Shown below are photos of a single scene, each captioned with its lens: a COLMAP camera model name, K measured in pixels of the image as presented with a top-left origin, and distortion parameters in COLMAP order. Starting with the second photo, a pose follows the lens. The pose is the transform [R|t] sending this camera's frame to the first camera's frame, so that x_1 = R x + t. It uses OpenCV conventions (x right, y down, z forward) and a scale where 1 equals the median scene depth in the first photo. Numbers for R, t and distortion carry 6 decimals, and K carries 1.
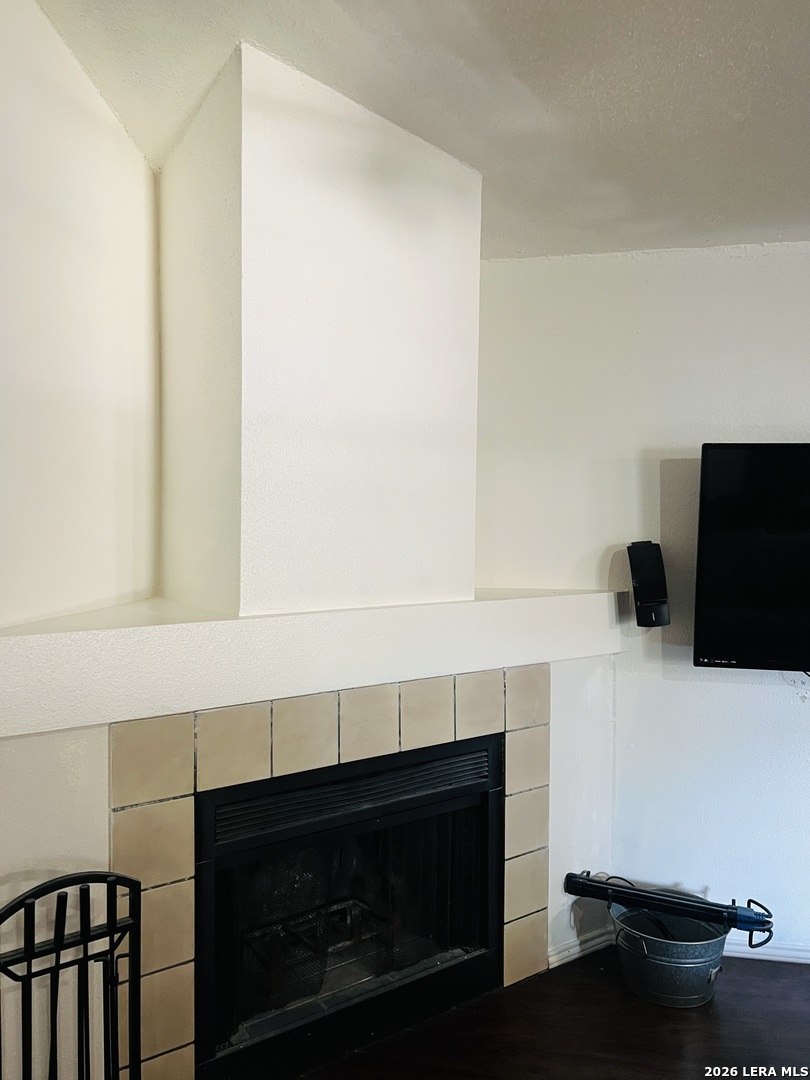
lens RADIAL K [[816.0, 0, 389.9], [0, 816.0, 538.7], [0, 0, 1]] dist [0.058476, -0.080715]
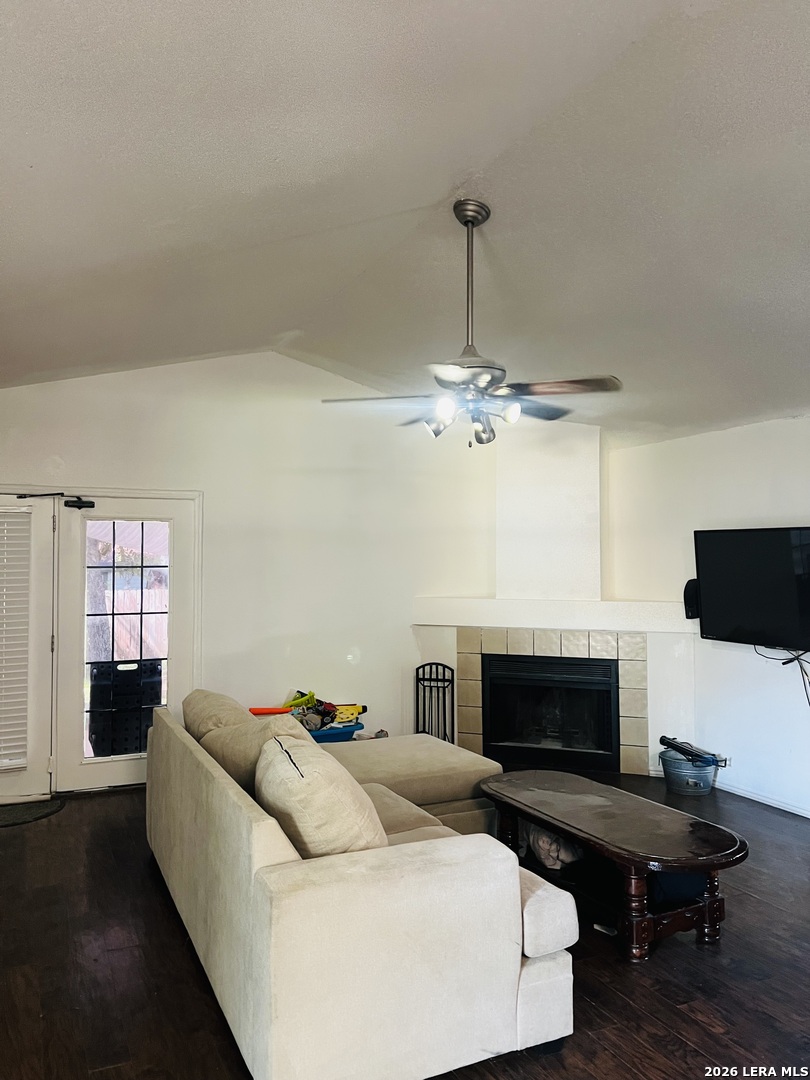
lens RADIAL K [[816.0, 0, 389.9], [0, 816.0, 538.7], [0, 0, 1]] dist [0.058476, -0.080715]
pose [[0.562754, -0.024636, -0.826257, 1.673698], [-0.017936, 0.998957, -0.042002, 0.007045], [0.826430, 0.038456, 0.561725, -0.820742]]
